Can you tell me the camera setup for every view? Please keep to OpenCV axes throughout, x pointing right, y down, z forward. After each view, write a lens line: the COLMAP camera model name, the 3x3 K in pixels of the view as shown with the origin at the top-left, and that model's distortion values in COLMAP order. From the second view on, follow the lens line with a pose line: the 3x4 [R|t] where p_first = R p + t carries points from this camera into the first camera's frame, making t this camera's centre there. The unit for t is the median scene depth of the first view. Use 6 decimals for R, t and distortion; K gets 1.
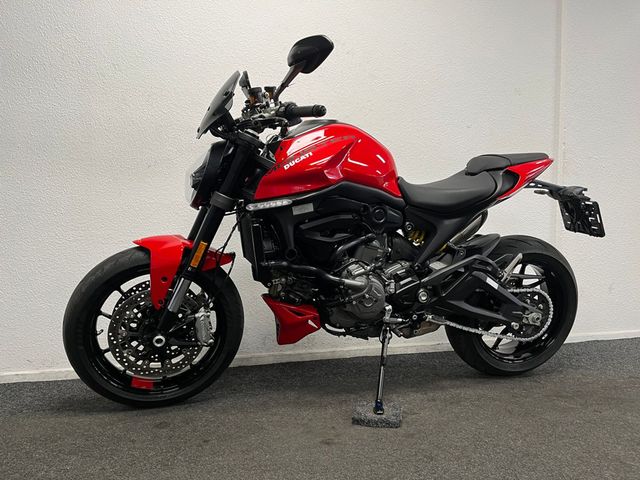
lens RADIAL K [[495.7, 0, 322.5], [0, 495.7, 239.9], [0, 0, 1]] dist [0.018319, -0.017412]
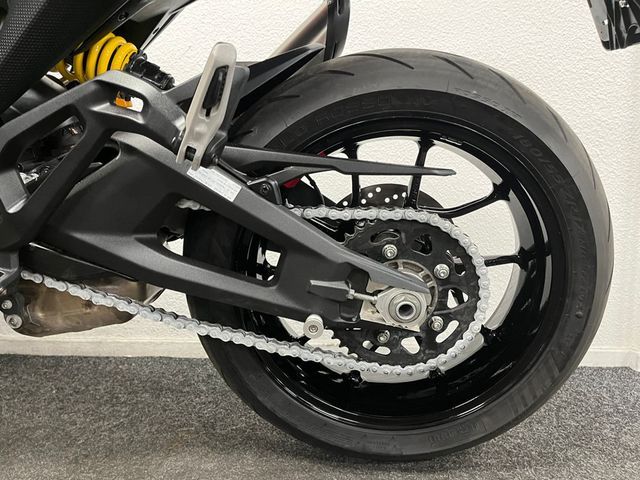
lens RADIAL K [[495.7, 0, 322.9], [0, 495.7, 238.3], [0, 0, 1]] dist [0.018319, -0.017412]
pose [[0.967904, 0.024602, -0.250112, 0.456690], [-0.005642, 0.997073, 0.076241, 0.093496], [0.251256, -0.072382, 0.965210, 0.700430]]
